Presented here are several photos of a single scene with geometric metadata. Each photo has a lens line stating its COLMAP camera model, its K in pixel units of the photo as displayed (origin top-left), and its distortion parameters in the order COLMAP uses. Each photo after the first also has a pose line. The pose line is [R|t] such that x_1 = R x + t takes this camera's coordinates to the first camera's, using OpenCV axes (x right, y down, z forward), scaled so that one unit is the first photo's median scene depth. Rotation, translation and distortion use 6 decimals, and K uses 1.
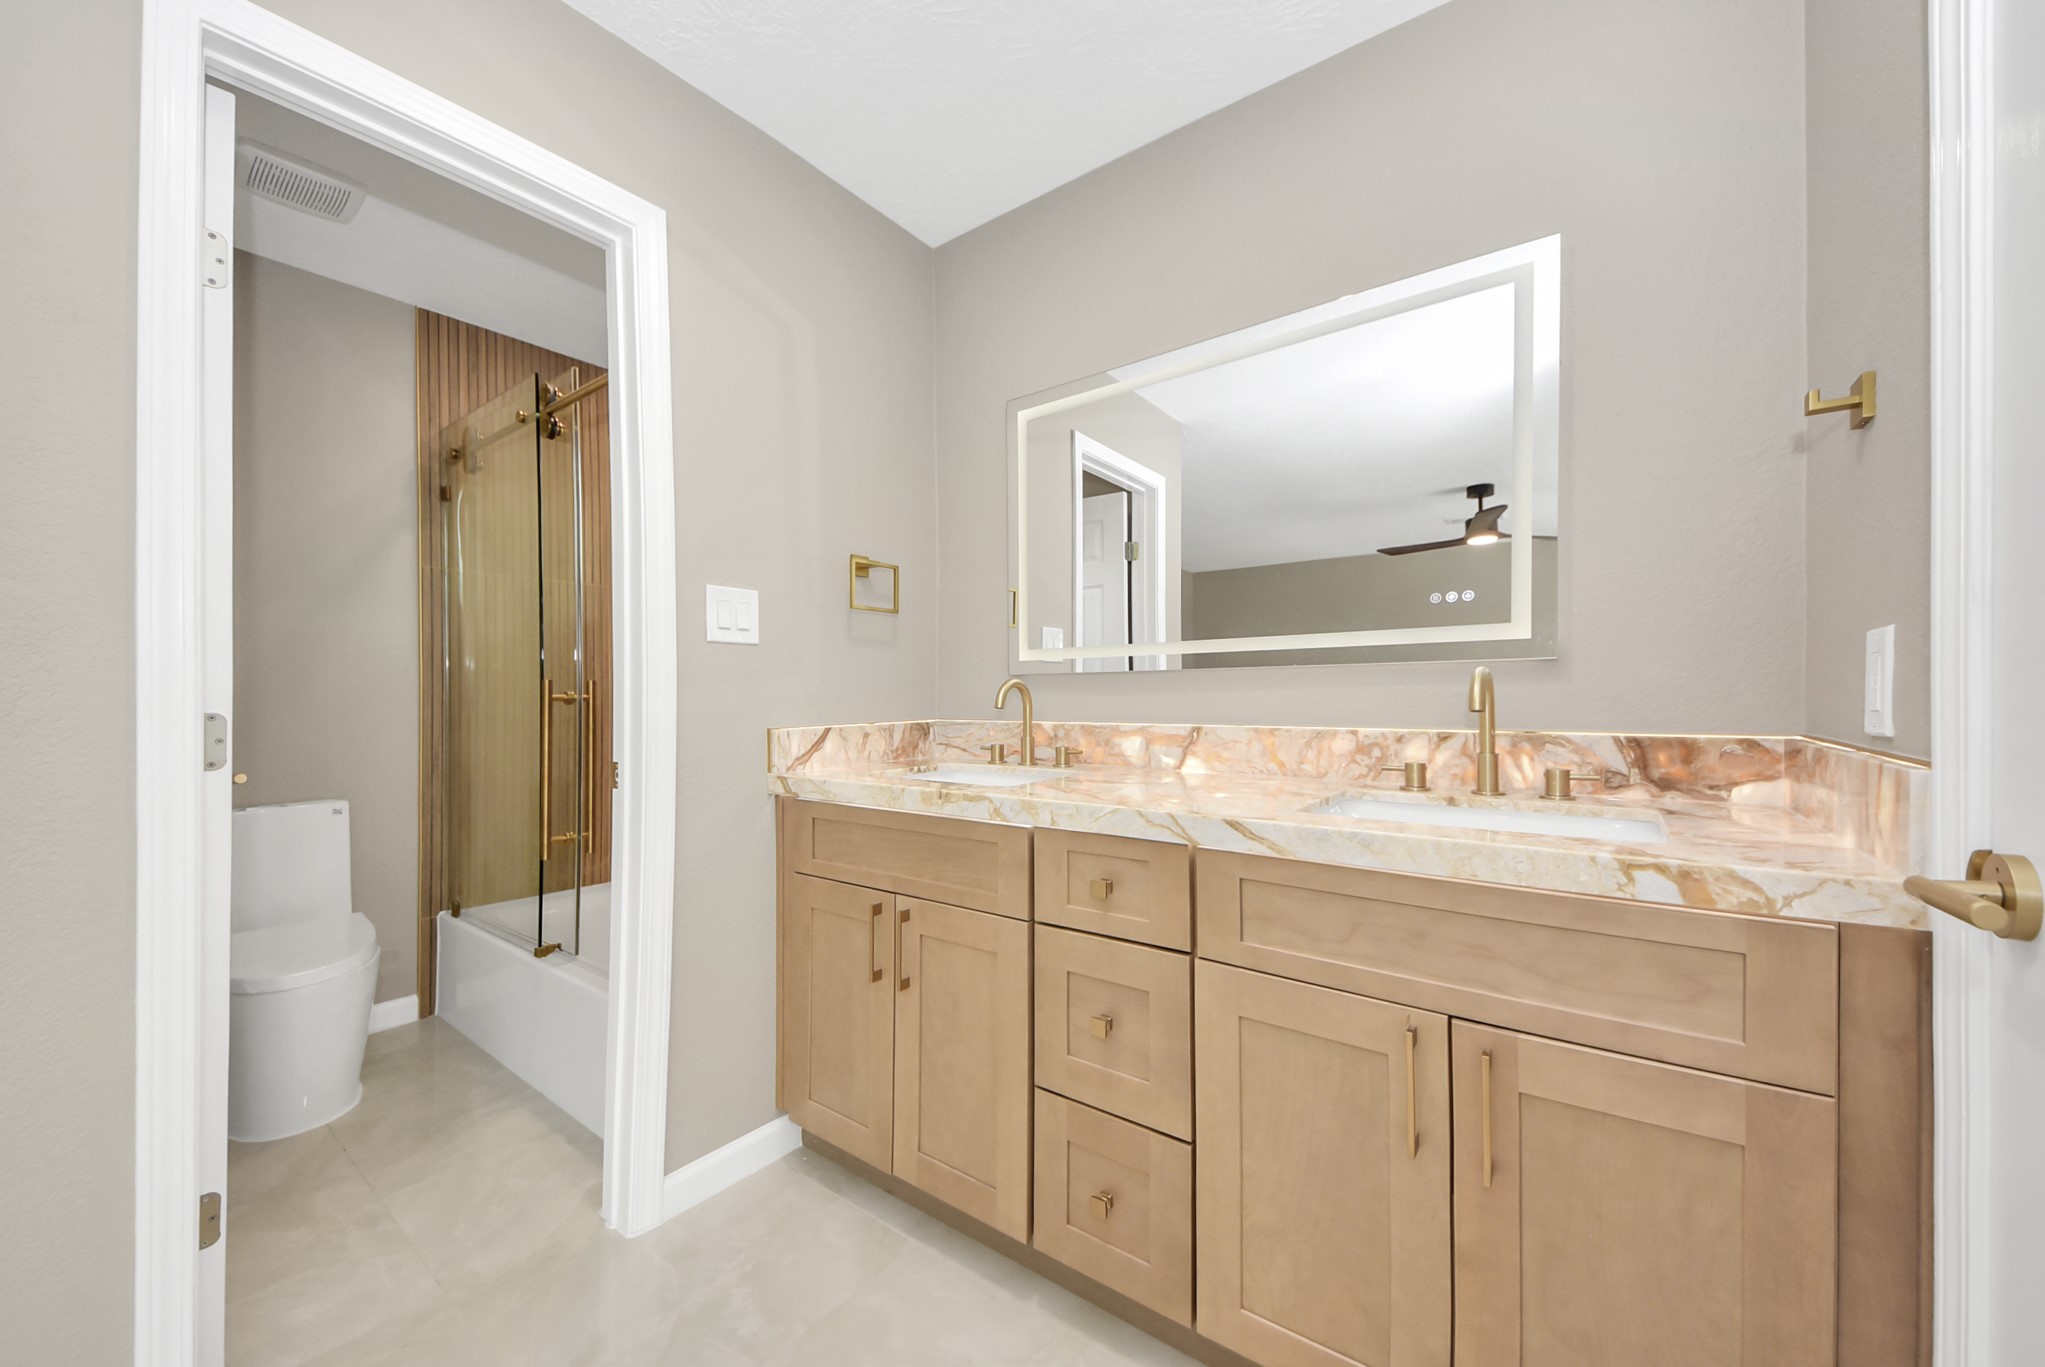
lens RADIAL K [[743.1, 0, 1049.0], [0, 743.1, 694.4], [0, 0, 1]] dist [0.024412, -0.018002]
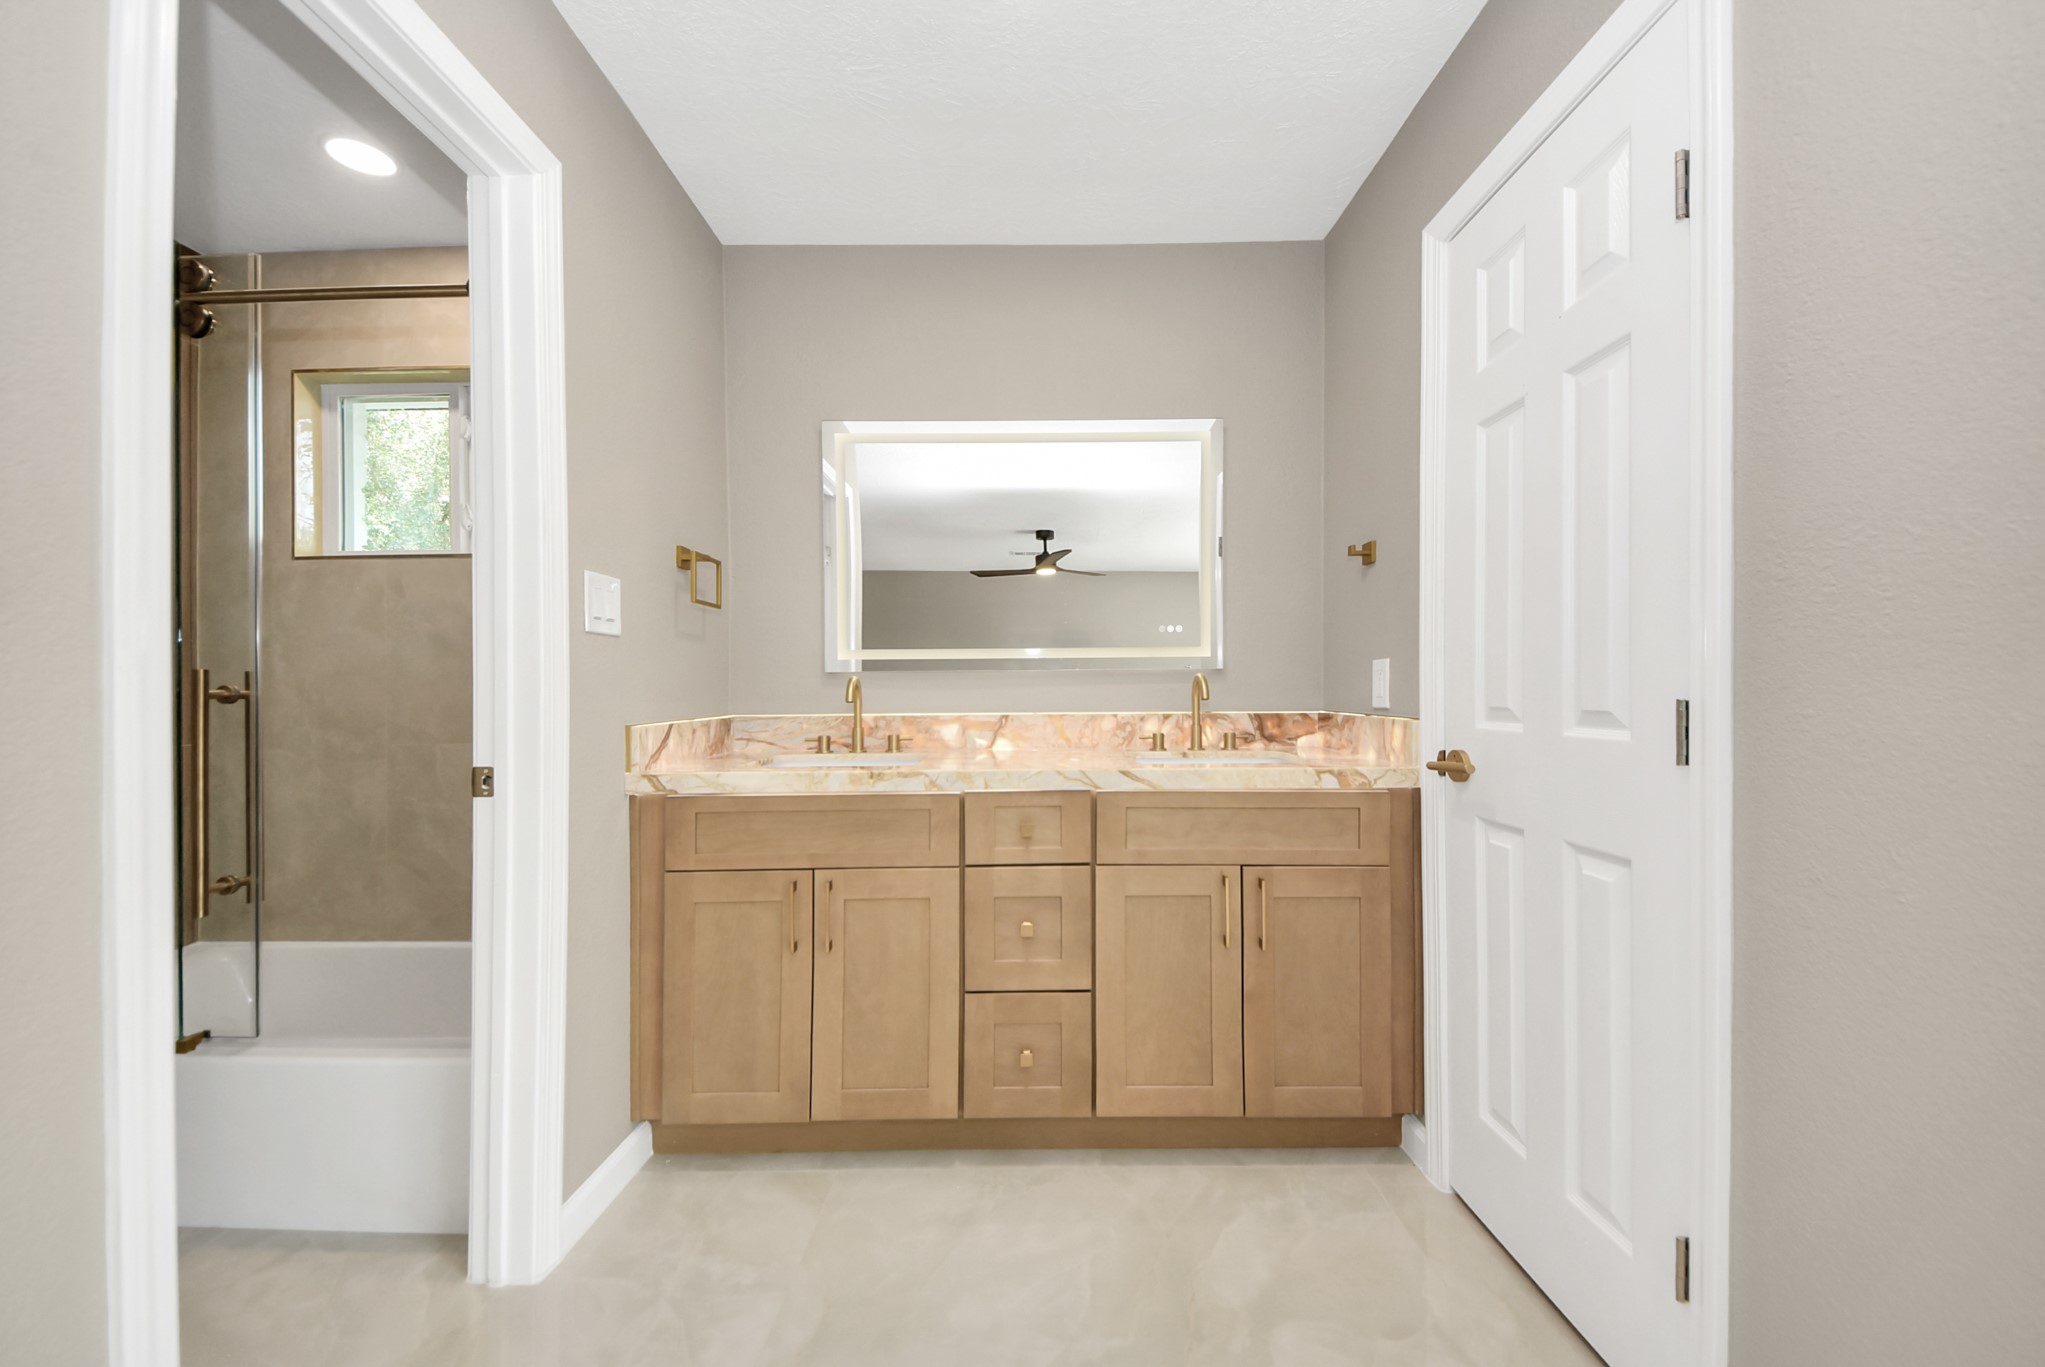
lens RADIAL K [[743.1, 0, 1049.0], [0, 743.1, 694.4], [0, 0, 1]] dist [0.024412, -0.018002]
pose [[0.794510, -0.003347, 0.607242, -0.606672], [0.001404, 0.999992, 0.003674, 0.003443], [-0.607250, -0.002066, 0.794508, -0.099596]]
